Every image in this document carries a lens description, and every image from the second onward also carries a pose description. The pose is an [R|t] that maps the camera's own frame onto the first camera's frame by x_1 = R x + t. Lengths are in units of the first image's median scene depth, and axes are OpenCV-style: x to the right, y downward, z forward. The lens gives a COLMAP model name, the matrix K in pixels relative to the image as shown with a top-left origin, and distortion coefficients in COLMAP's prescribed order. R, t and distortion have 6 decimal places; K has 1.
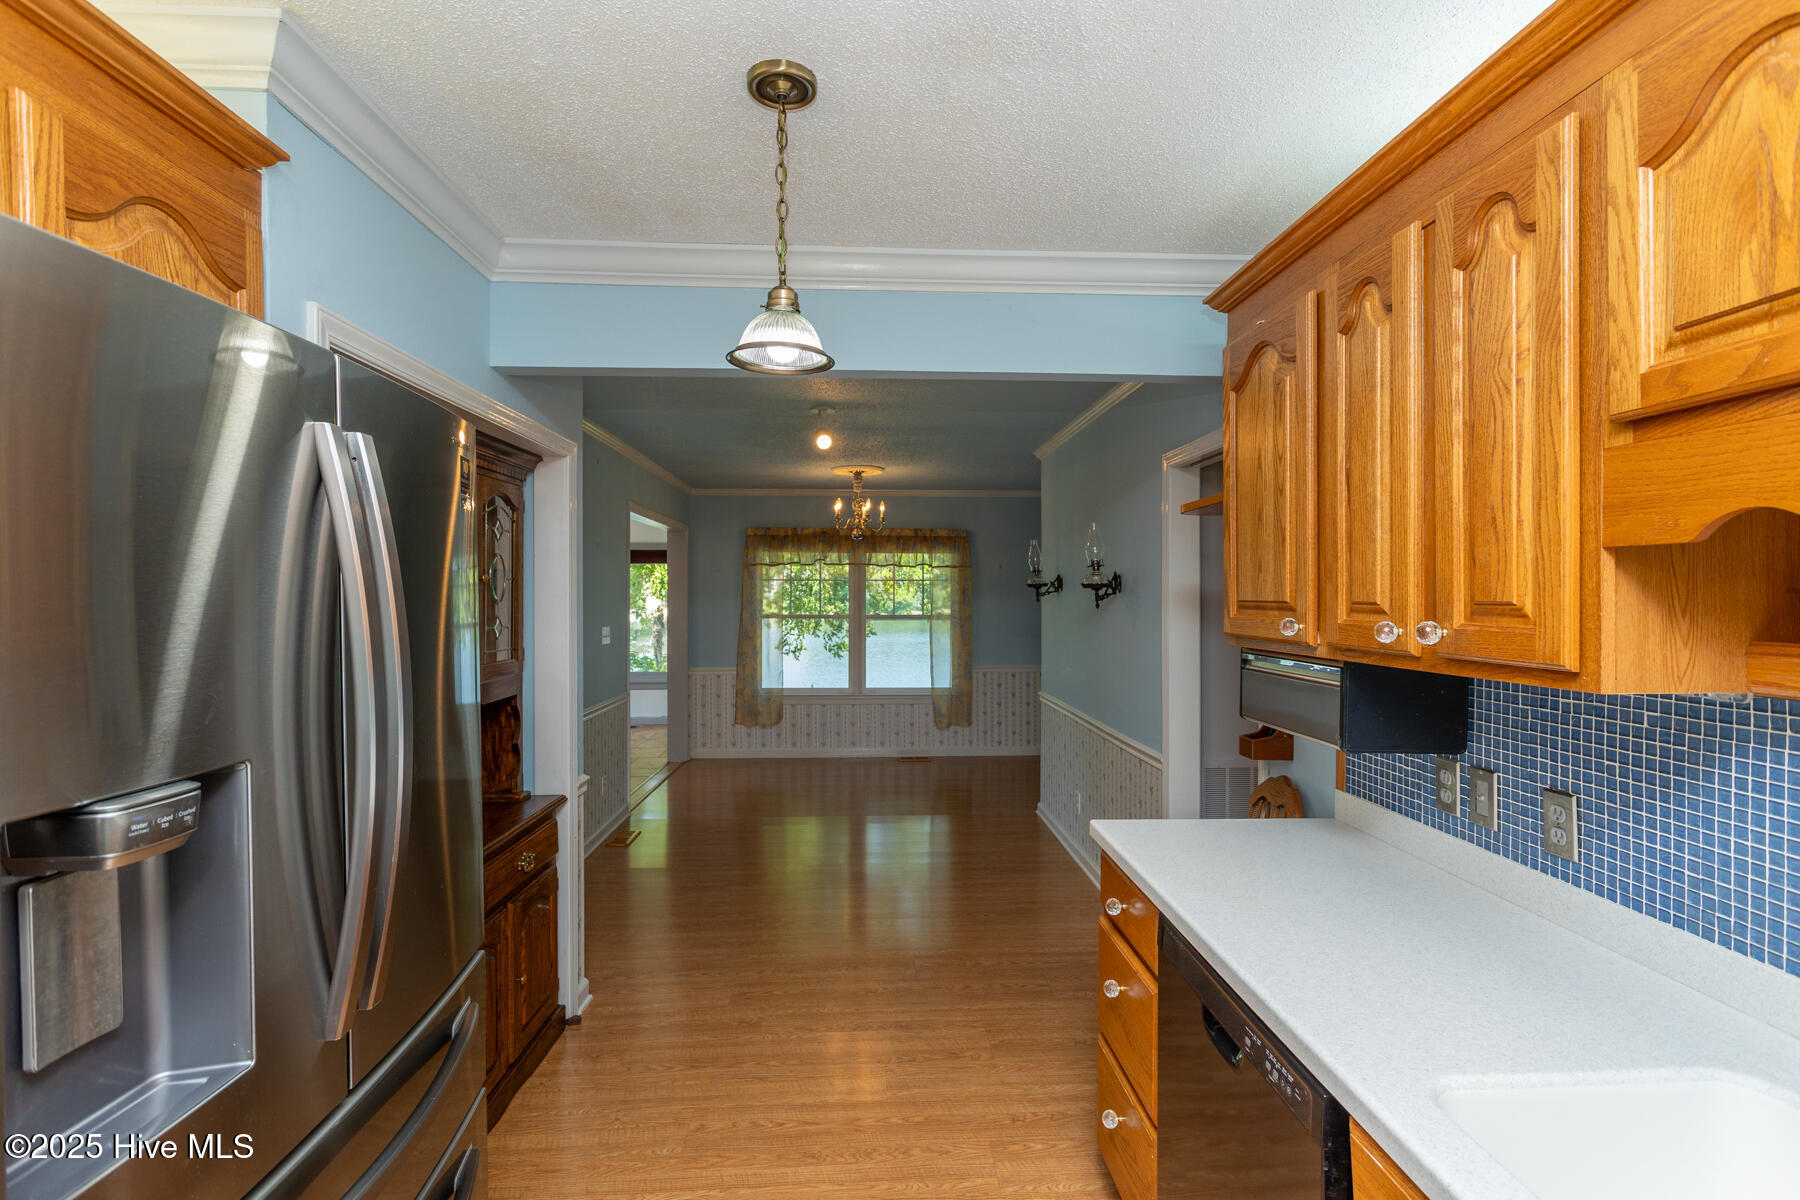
lens RADIAL K [[860.3, 0, 898.7], [0, 860.3, 597.7], [0, 0, 1]] dist [0.016834, -0.000040]
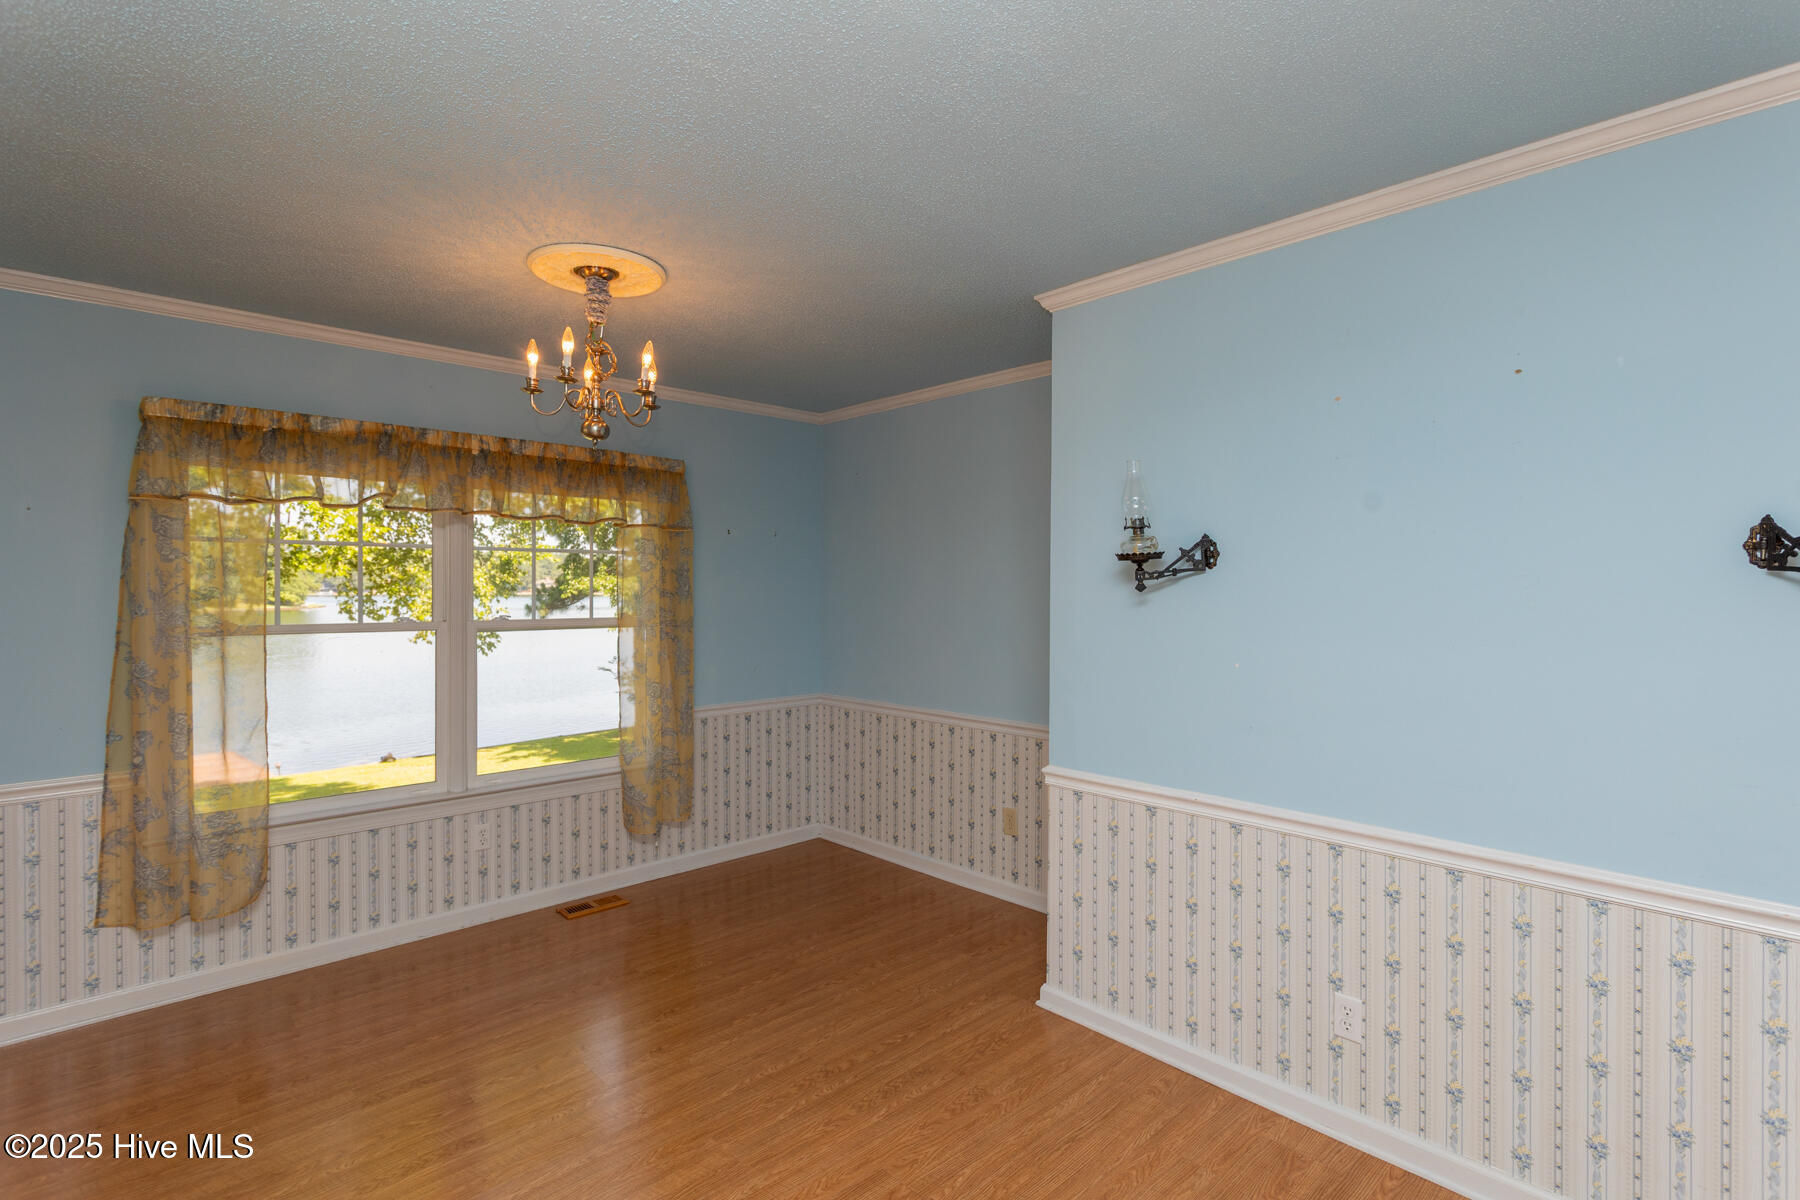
lens RADIAL K [[860.3, 0, 895.6], [0, 860.3, 601.2], [0, 0, 1]] dist [0.016834, -0.000040]
pose [[0.749691, -0.011772, 0.661684, -0.183621], [0.004779, 0.999912, 0.012375, 0.004016], [-0.661771, -0.006116, 0.749681, 0.502519]]
